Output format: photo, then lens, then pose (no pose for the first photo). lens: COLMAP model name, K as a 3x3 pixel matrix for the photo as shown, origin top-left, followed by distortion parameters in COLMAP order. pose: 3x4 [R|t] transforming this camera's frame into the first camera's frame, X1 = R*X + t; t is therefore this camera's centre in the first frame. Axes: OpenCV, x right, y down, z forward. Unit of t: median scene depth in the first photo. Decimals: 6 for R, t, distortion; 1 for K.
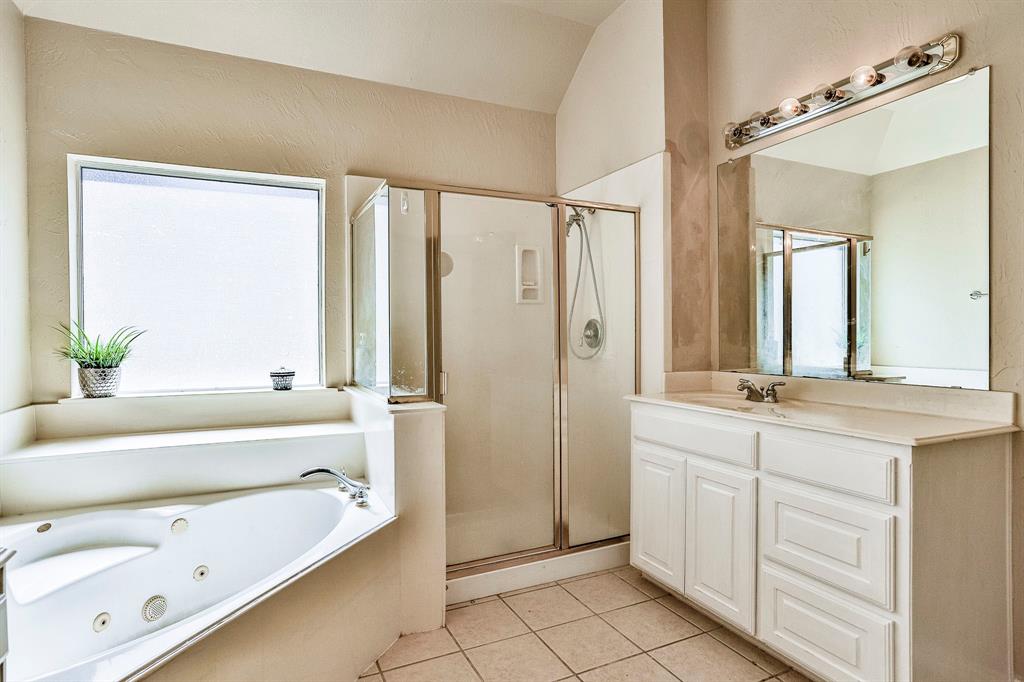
lens RADIAL K [[527.4, 0, 510.1], [0, 527.4, 333.3], [0, 0, 1]] dist [-0.040886, 0.013124]
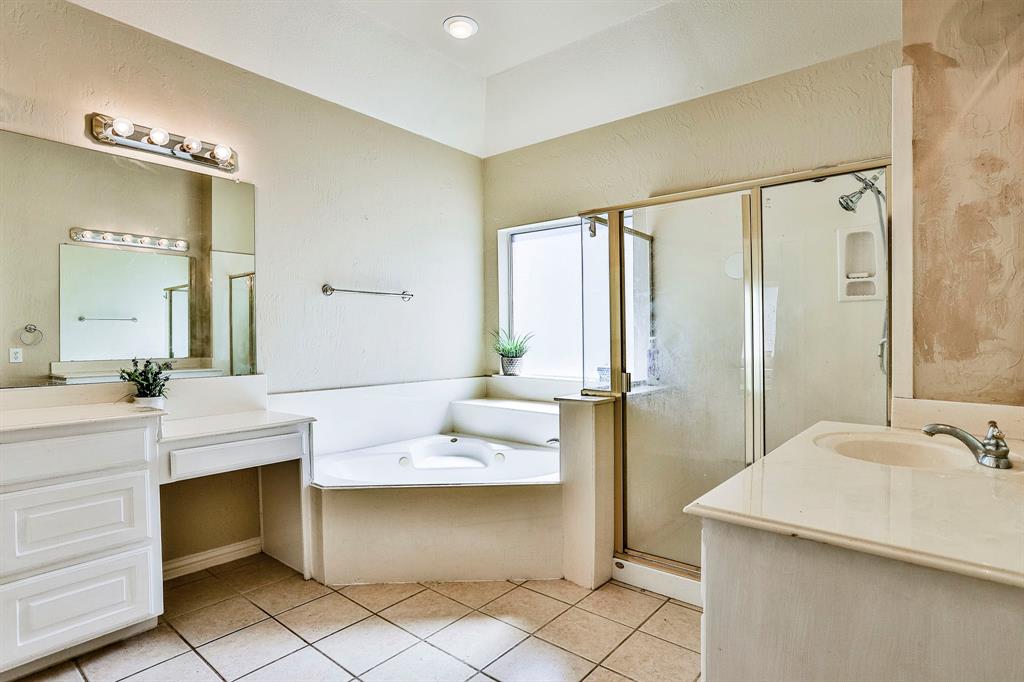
lens RADIAL K [[527.4, 0, 514.1], [0, 527.4, 345.2], [0, 0, 1]] dist [-0.040886, 0.013124]
pose [[0.435654, 0.019181, -0.899910, 0.678337], [-0.006783, 0.999814, 0.018027, -0.001660], [0.900089, -0.001749, 0.435703, 0.272321]]
